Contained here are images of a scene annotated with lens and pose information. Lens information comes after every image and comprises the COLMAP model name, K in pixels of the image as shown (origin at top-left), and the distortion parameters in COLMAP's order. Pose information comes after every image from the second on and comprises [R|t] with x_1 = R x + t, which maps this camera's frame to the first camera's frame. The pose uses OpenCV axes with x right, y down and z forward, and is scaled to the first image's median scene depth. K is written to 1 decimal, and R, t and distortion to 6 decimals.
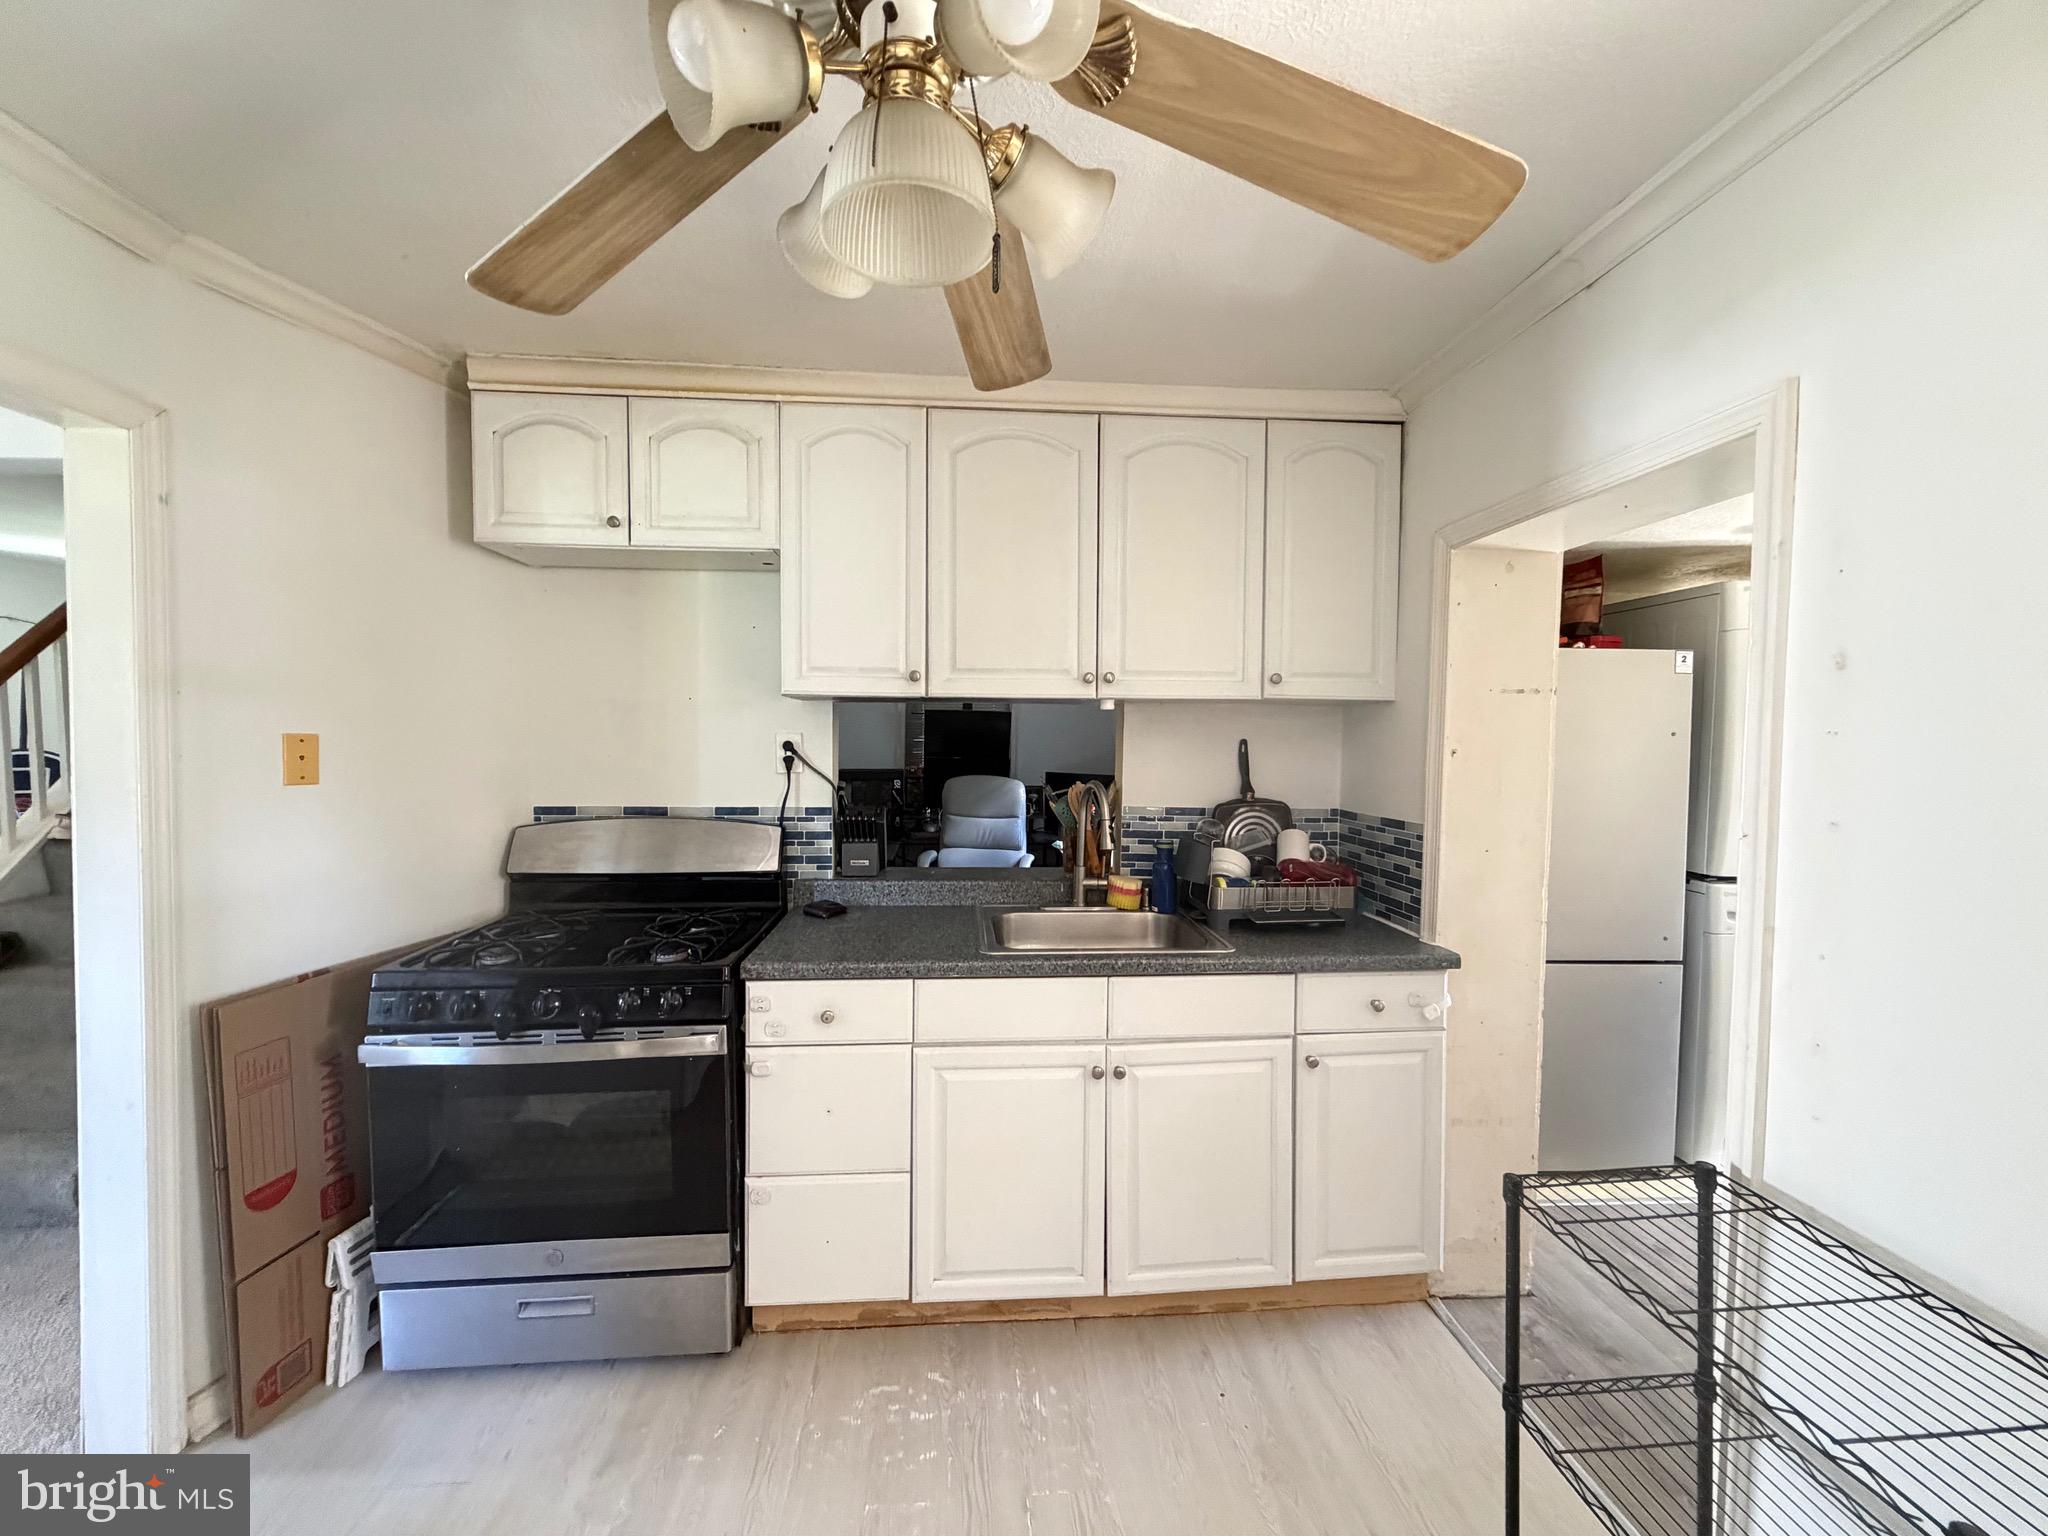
lens RADIAL K [[816.5, 0, 1013.3], [0, 816.5, 766.7], [0, 0, 1]] dist [-0.000604, -0.000054]
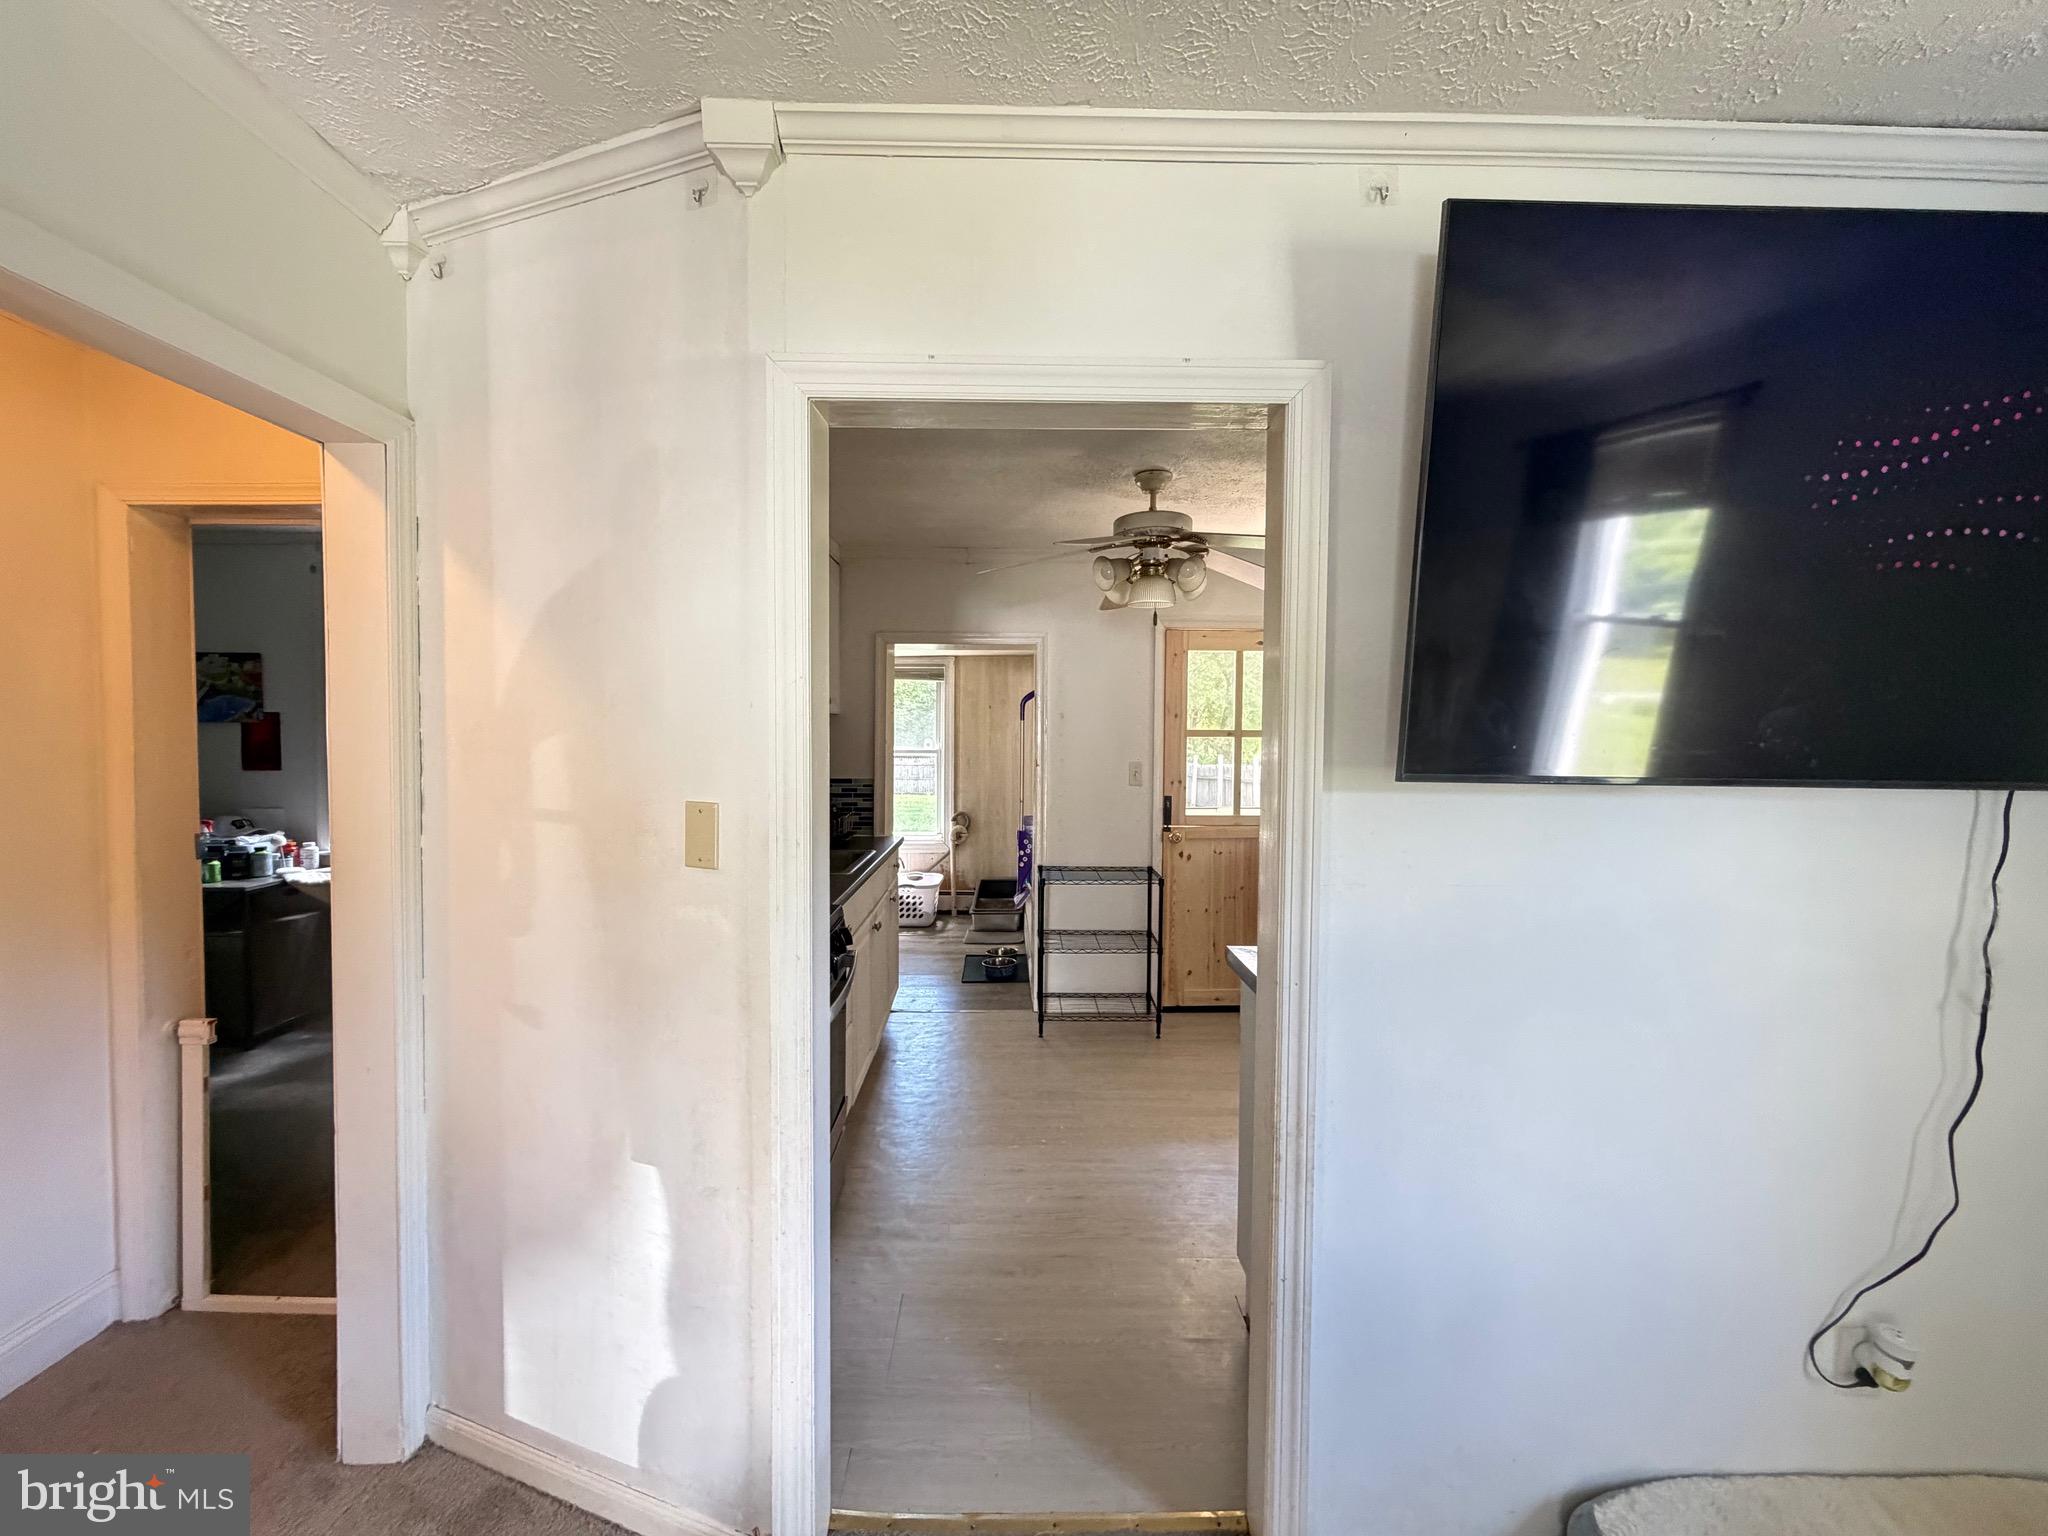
lens RADIAL K [[816.5, 0, 1013.3], [0, 816.5, 766.7], [0, 0, 1]] dist [-0.000604, -0.000054]
pose [[0.068659, -0.047898, 0.996490, -1.318987], [0.028243, 0.998540, 0.046051, -0.035711], [-0.997240, 0.024982, 0.069911, 0.481739]]
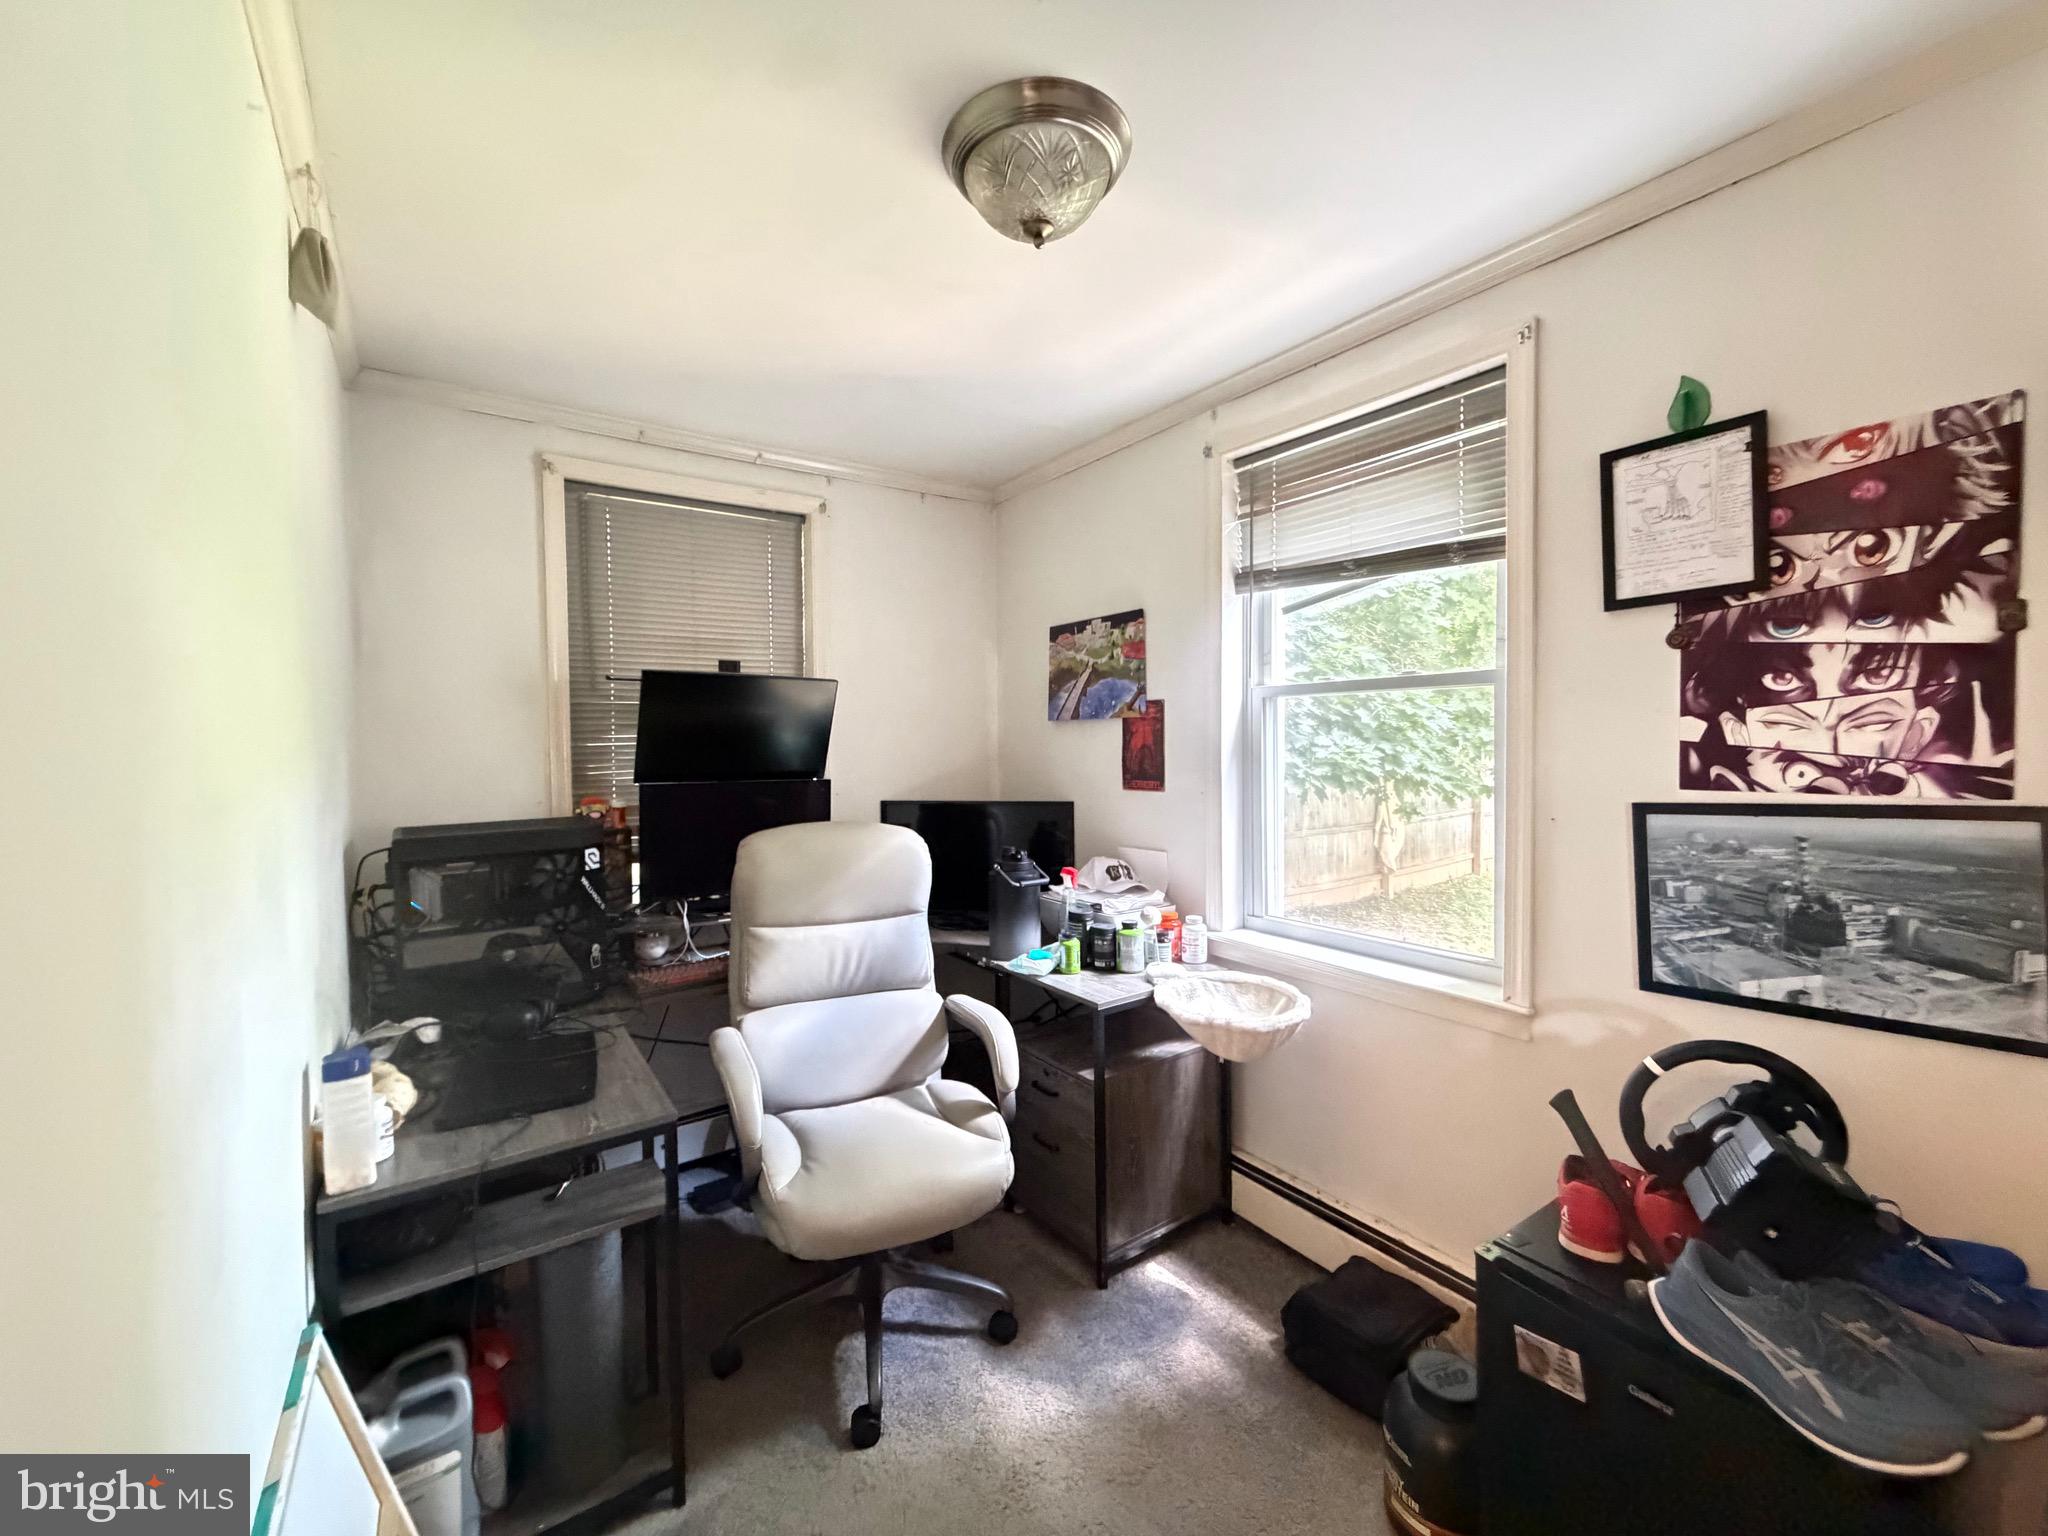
lens RADIAL K [[816.5, 0, 1013.3], [0, 816.5, 766.7], [0, 0, 1]] dist [-0.000604, -0.000054]
pose [[0.862089, -0.035247, 0.505529, -0.387933], [0.037431, 0.999282, 0.005841, -0.039507], [-0.505372, 0.013887, 0.862790, 1.347474]]
